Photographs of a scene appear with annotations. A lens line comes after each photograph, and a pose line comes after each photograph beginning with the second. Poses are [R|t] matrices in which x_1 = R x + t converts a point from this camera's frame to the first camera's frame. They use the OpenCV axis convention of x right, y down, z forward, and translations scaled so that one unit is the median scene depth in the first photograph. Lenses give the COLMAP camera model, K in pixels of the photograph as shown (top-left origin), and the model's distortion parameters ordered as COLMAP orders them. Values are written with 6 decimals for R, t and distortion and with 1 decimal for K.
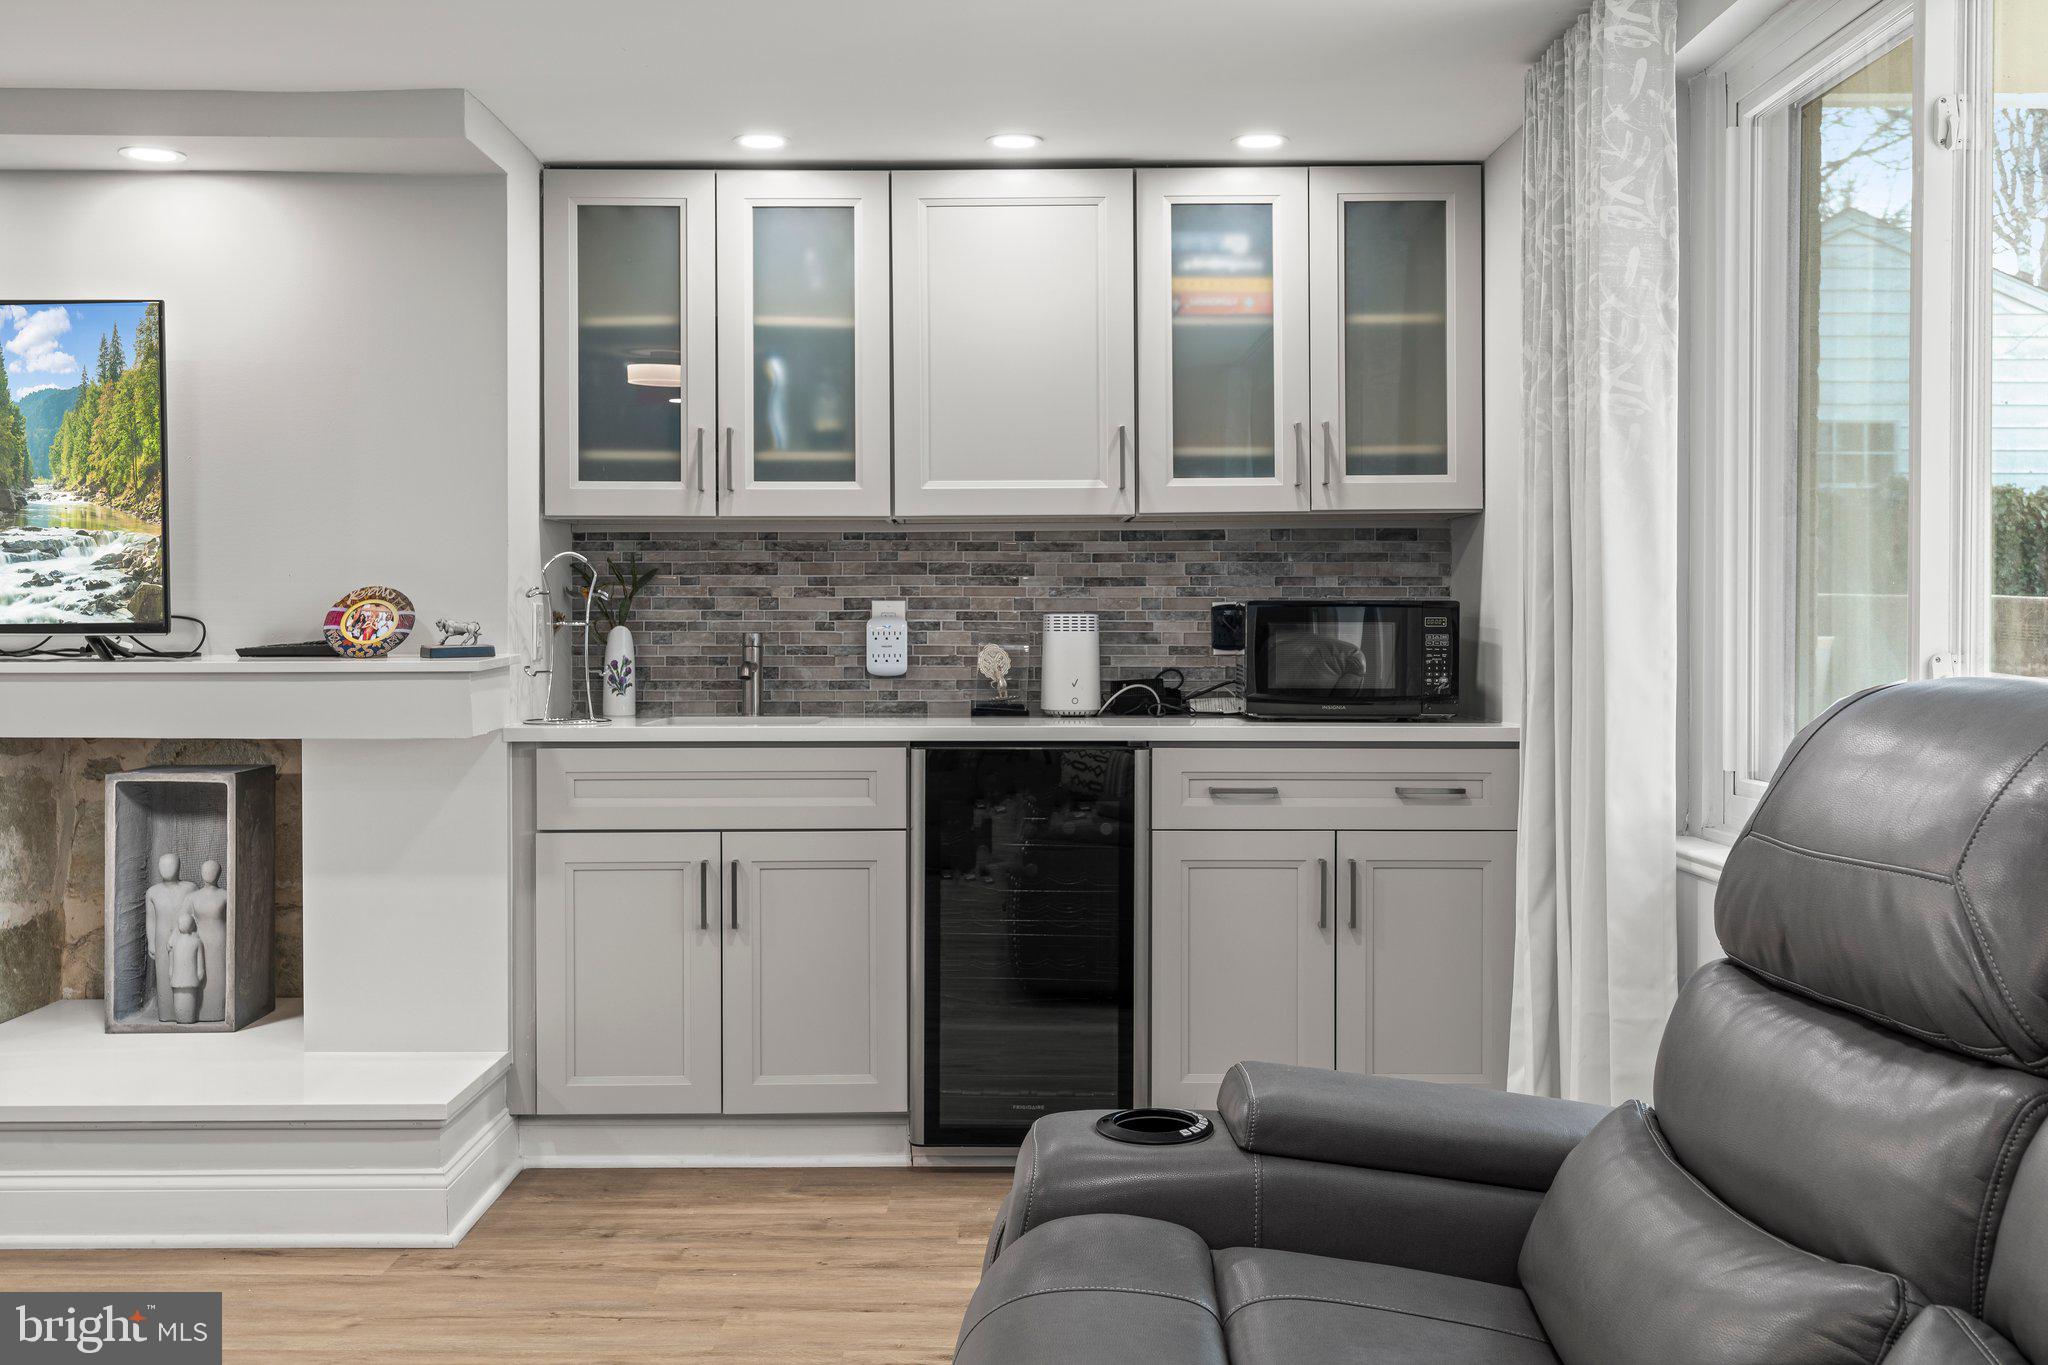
lens RADIAL K [[2073.0, 0, 1024.0], [0, 2073.0, 682.5], [0, 0, 1]] dist [0.004050, 0.005609]
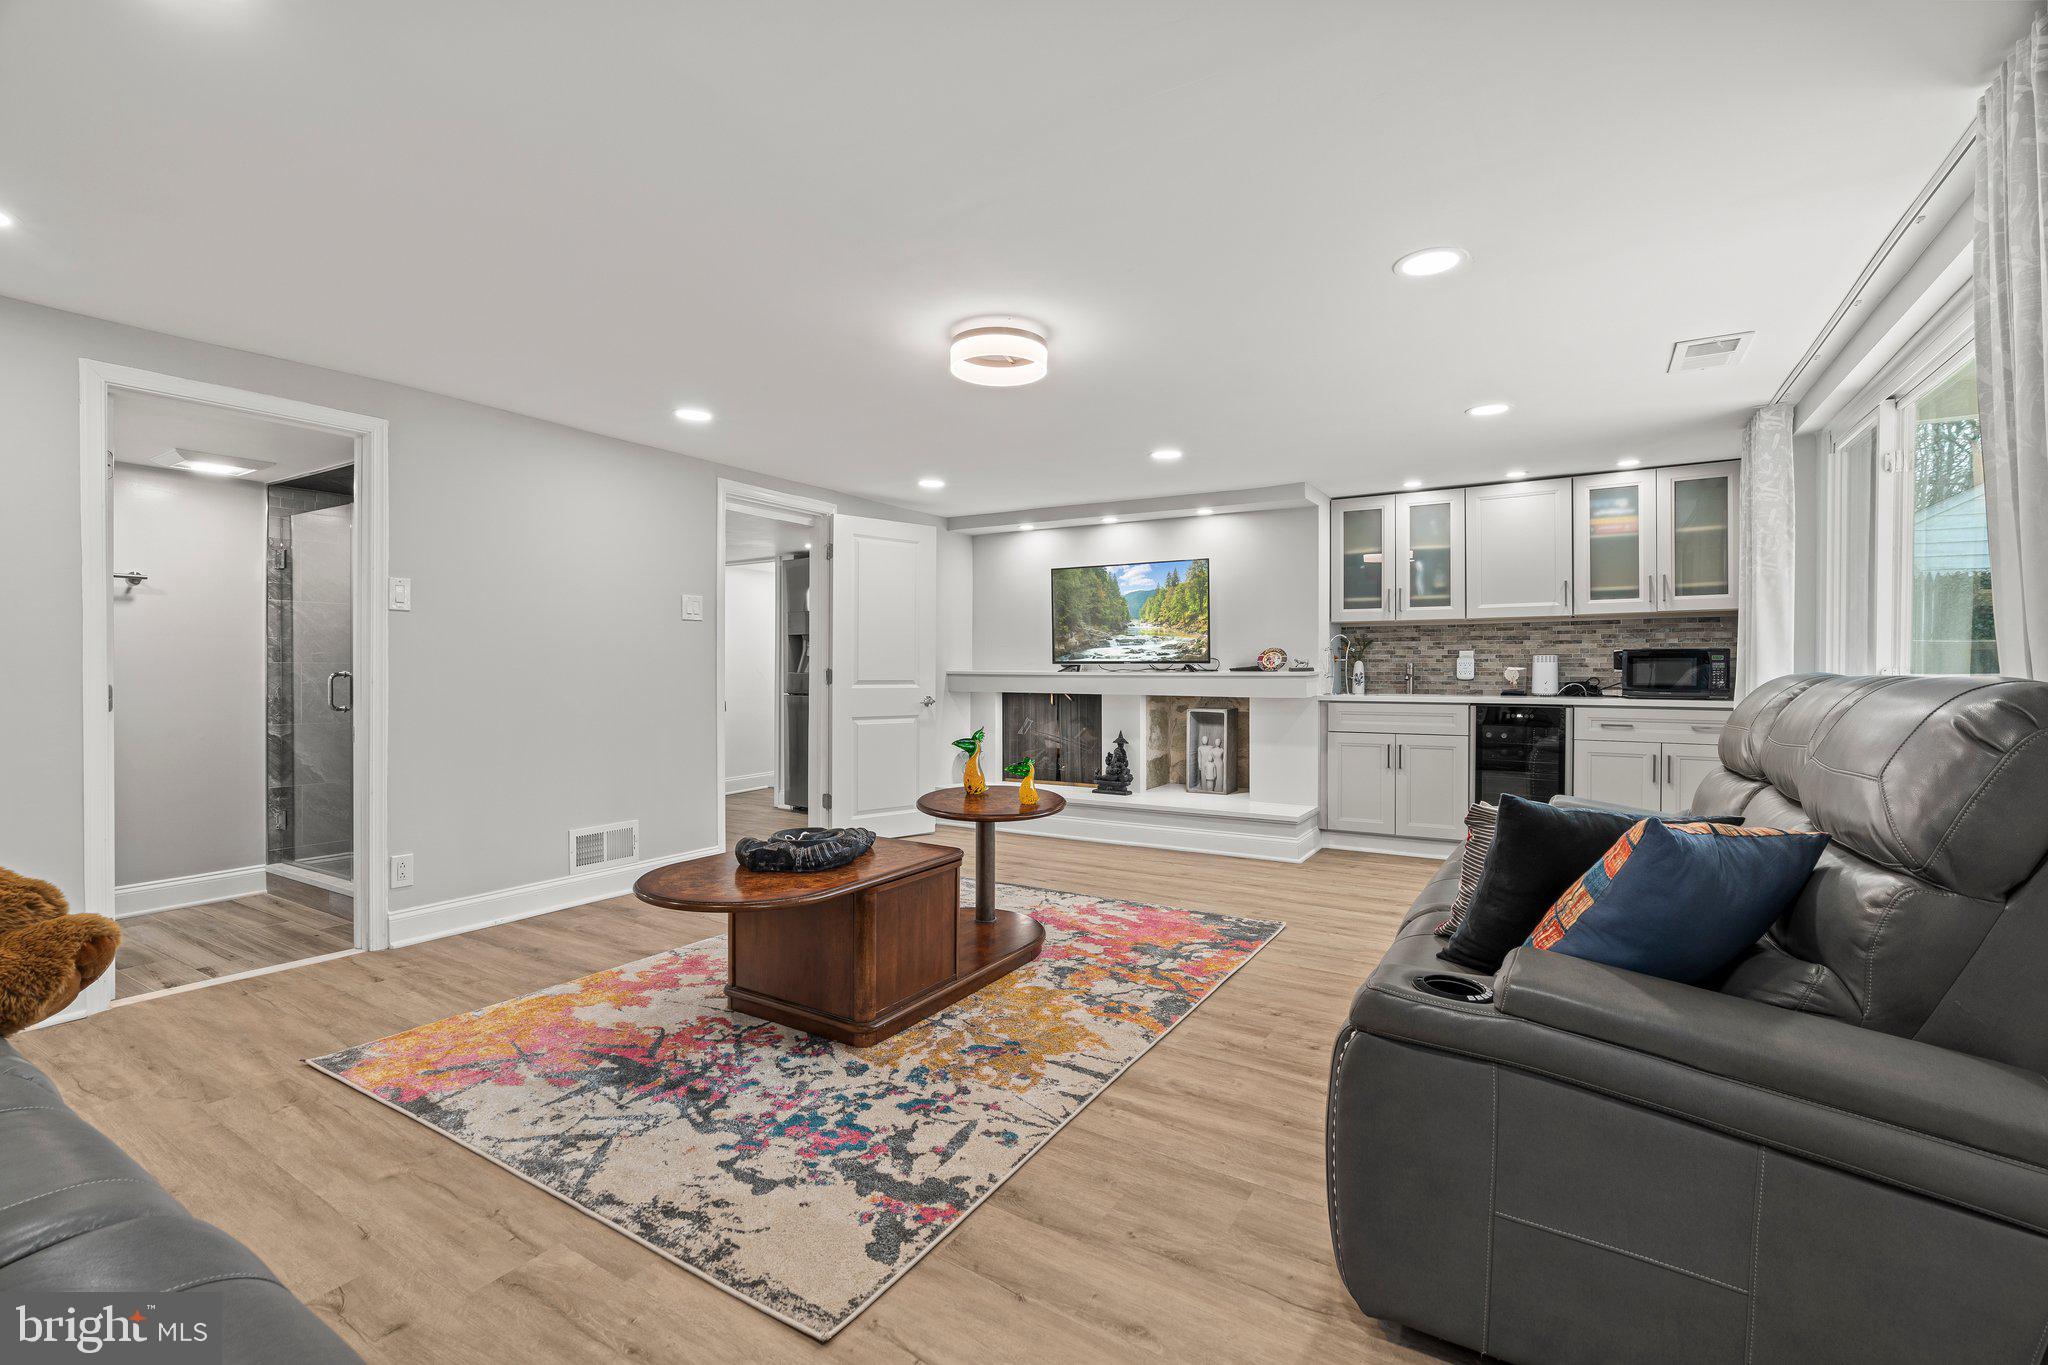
lens RADIAL K [[962.1, 0, 1030.5], [0, 962.1, 667.8], [0, 0, 1]] dist [-0.001363, 0.000172]
pose [[0.865285, -0.000540, -0.501280, 0.070101], [-0.010504, 0.999760, -0.019207, 0.011447], [0.501170, 0.021885, 0.865072, -0.331454]]
